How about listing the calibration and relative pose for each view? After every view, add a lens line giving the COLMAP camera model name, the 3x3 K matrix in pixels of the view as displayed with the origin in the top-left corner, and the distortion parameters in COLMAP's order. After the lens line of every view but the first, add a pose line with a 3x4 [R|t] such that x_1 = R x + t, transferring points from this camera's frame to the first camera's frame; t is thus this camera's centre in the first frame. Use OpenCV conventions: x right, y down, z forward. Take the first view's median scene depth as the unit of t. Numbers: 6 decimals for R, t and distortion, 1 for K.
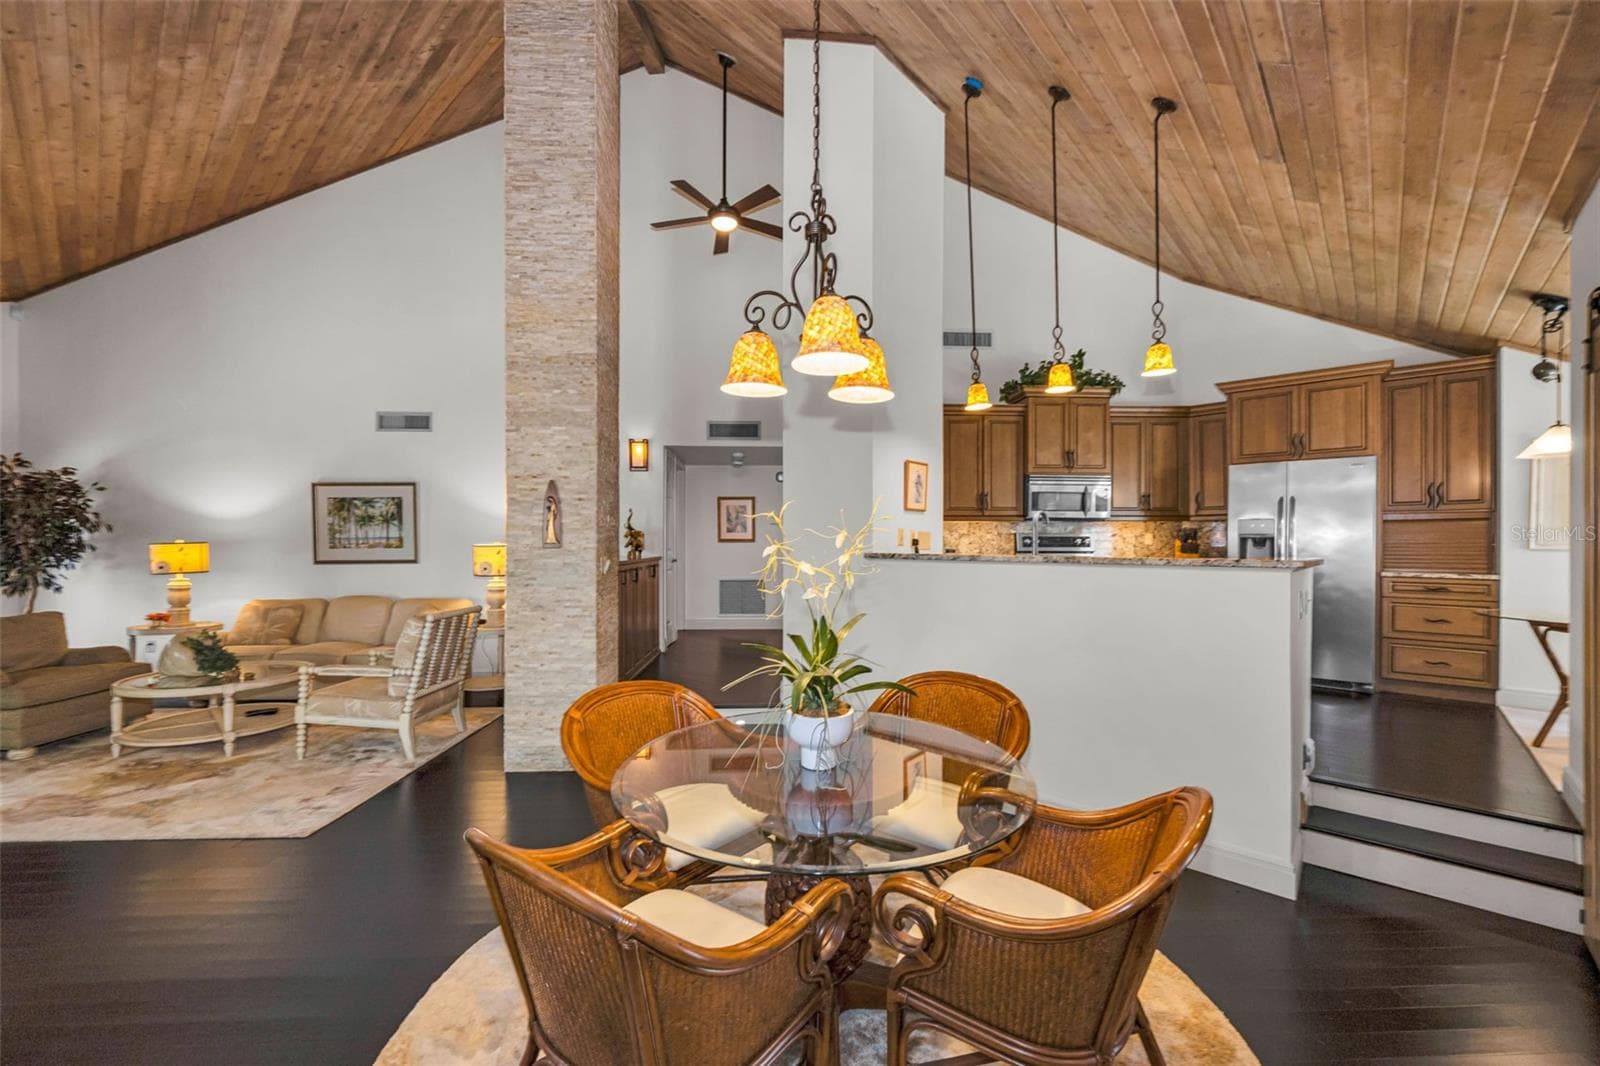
lens RADIAL K [[633.6, 0, 798.8], [0, 633.6, 535.5], [0, 0, 1]] dist [0.000699, 0.000256]
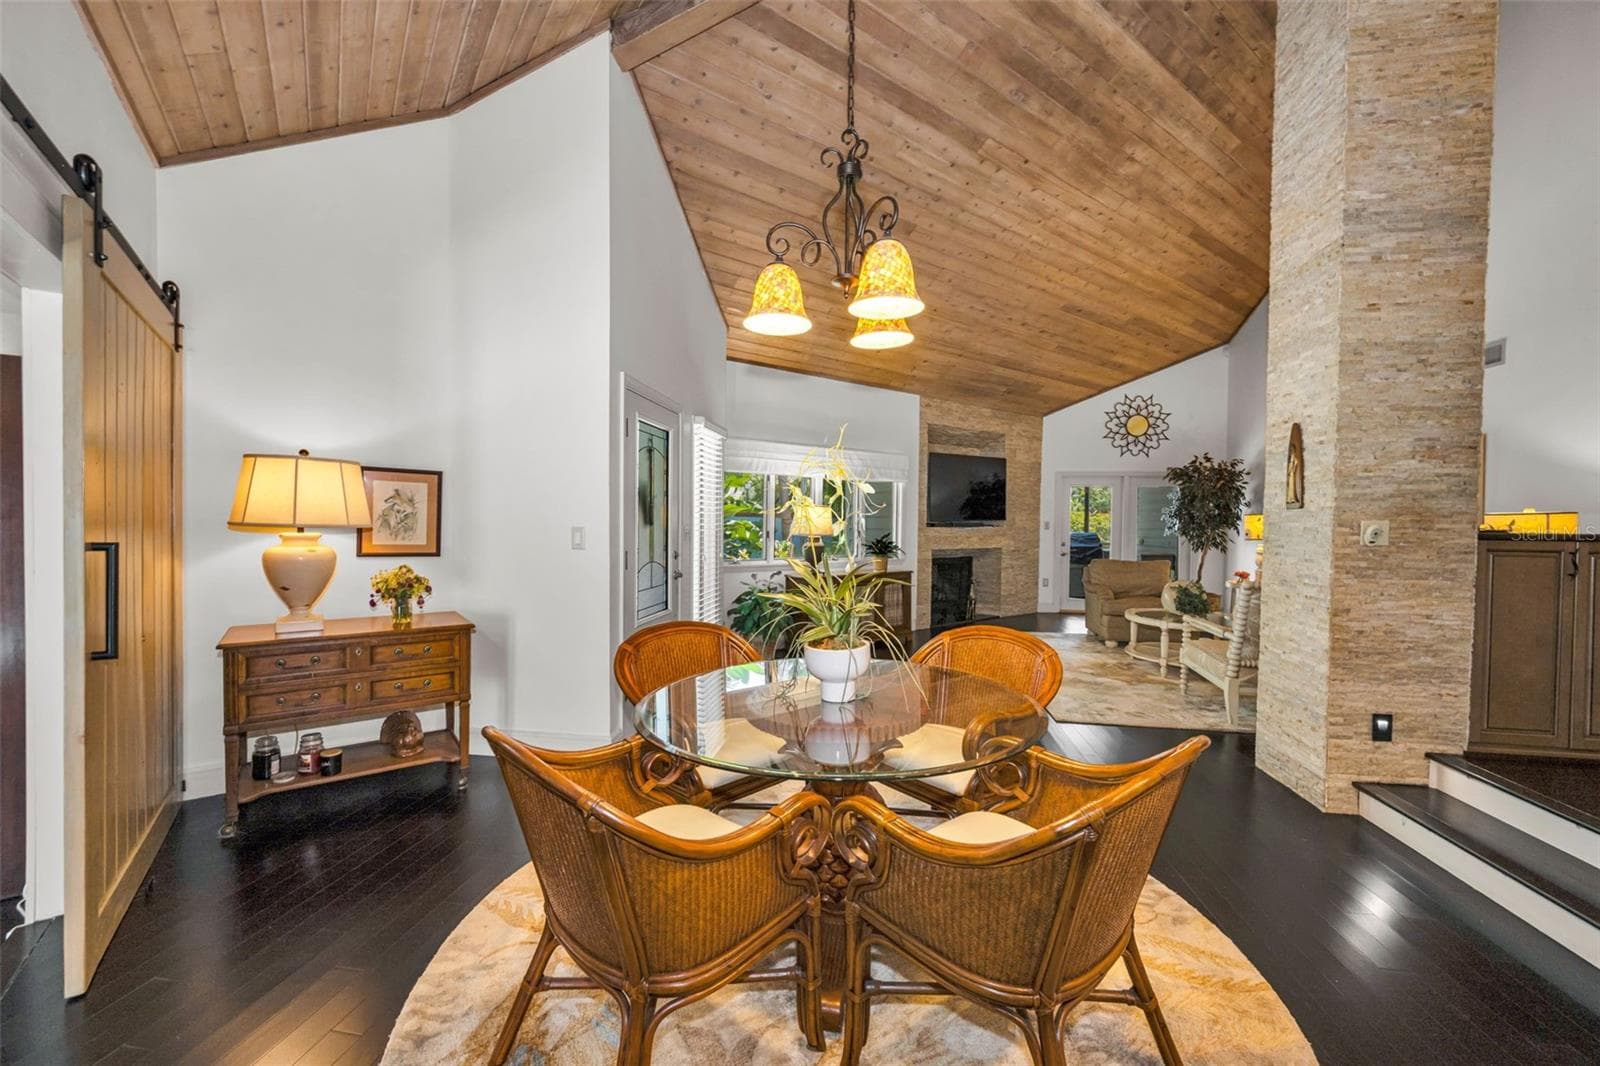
lens RADIAL K [[635.5, 0, 789.5], [0, 635.5, 527.1], [0, 0, 1]] dist [0.000867, 0.000077]
pose [[-0.204068, 0.008751, -0.978918, 0.336157], [-0.002652, 0.999951, 0.009492, 0.024031], [0.978953, 0.004533, -0.204035, 0.351814]]
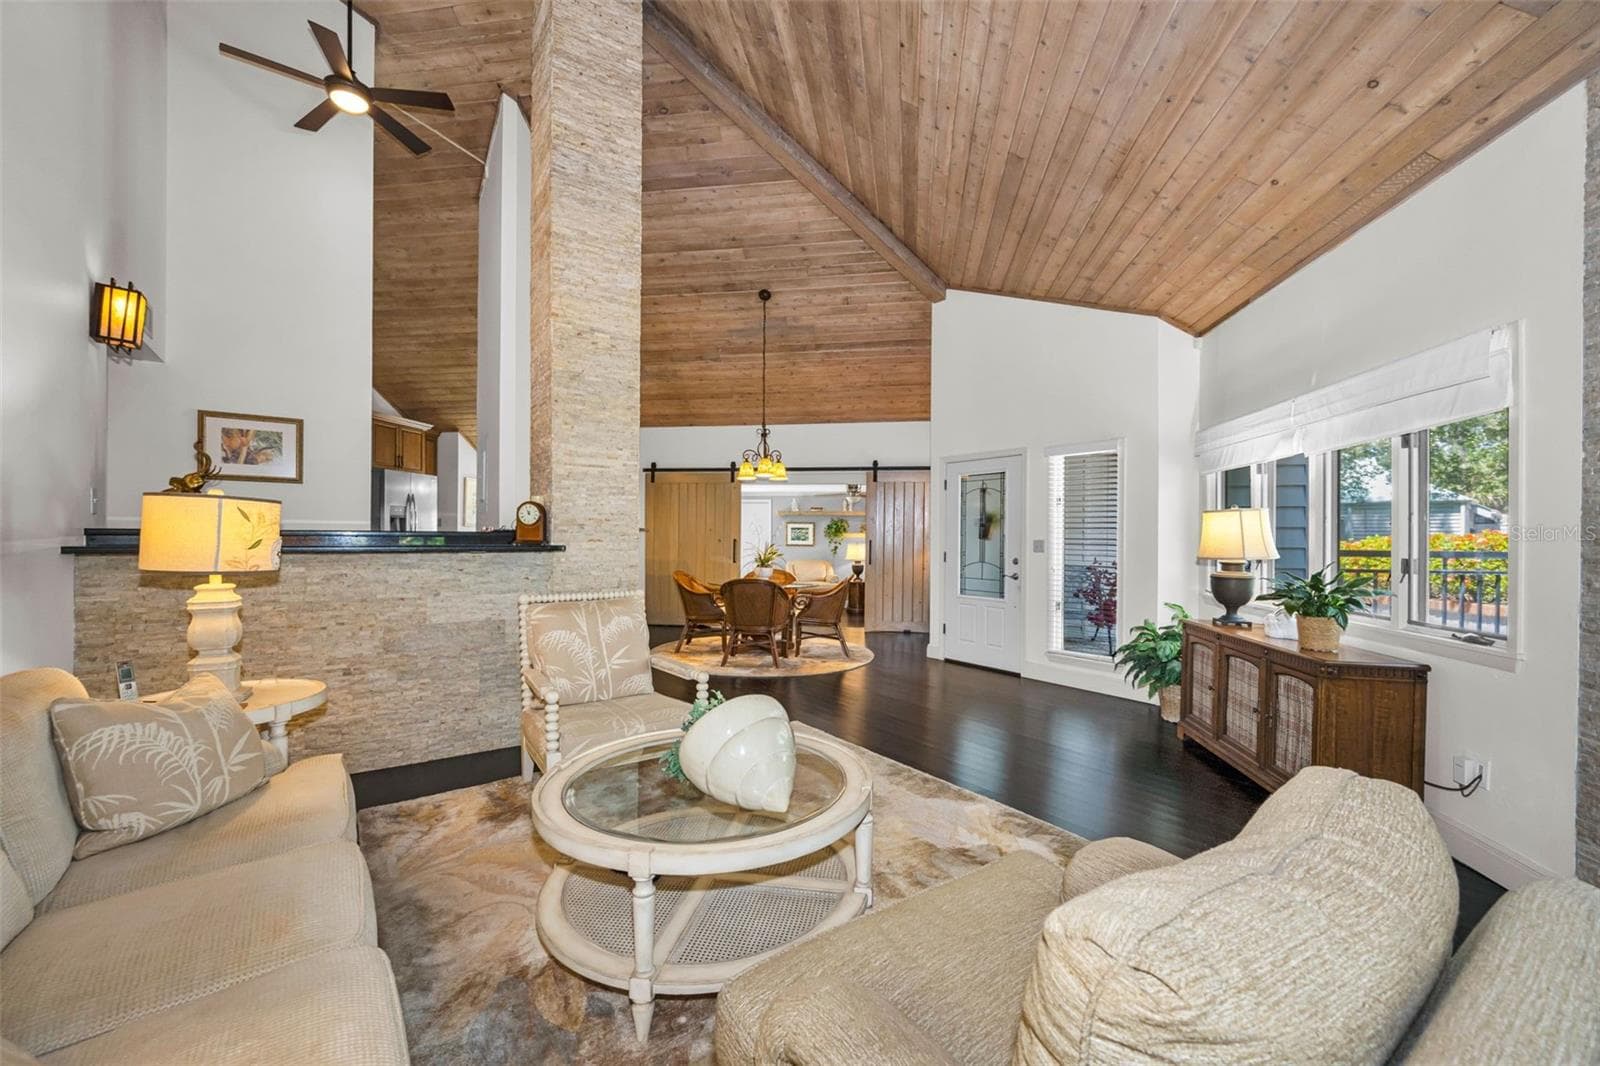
lens RADIAL K [[633.6, 0, 798.8], [0, 633.6, 535.5], [0, 0, 1]] dist [0.000699, 0.000256]
pose [[-0.547034, -0.006393, 0.837086, -0.954803], [-0.015520, 0.999876, -0.002507, 0.031158], [-0.836967, -0.014363, -0.547065, 0.875289]]
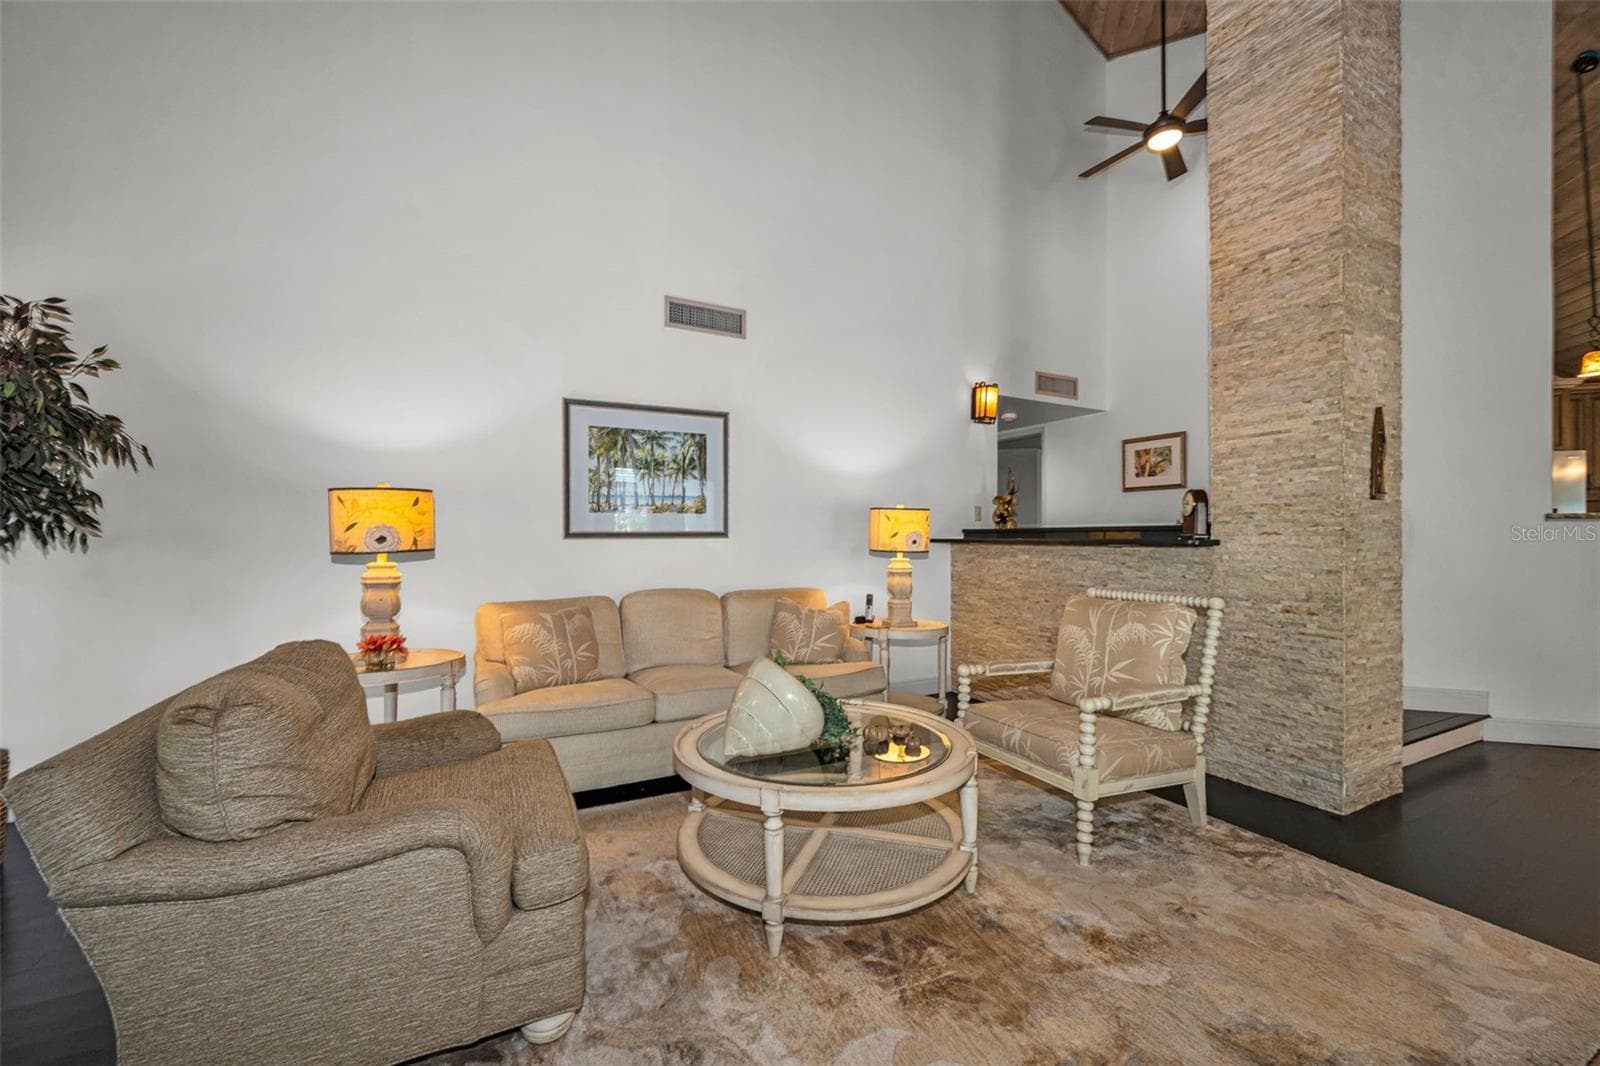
lens RADIAL K [[633.6, 0, 798.8], [0, 633.6, 535.5], [0, 0, 1]] dist [0.000699, 0.000256]
pose [[0.903219, 0.002588, 0.429173, -0.818754], [-0.004369, 0.999985, 0.003167, 0.040053], [-0.429158, -0.004735, 0.903217, 0.378457]]
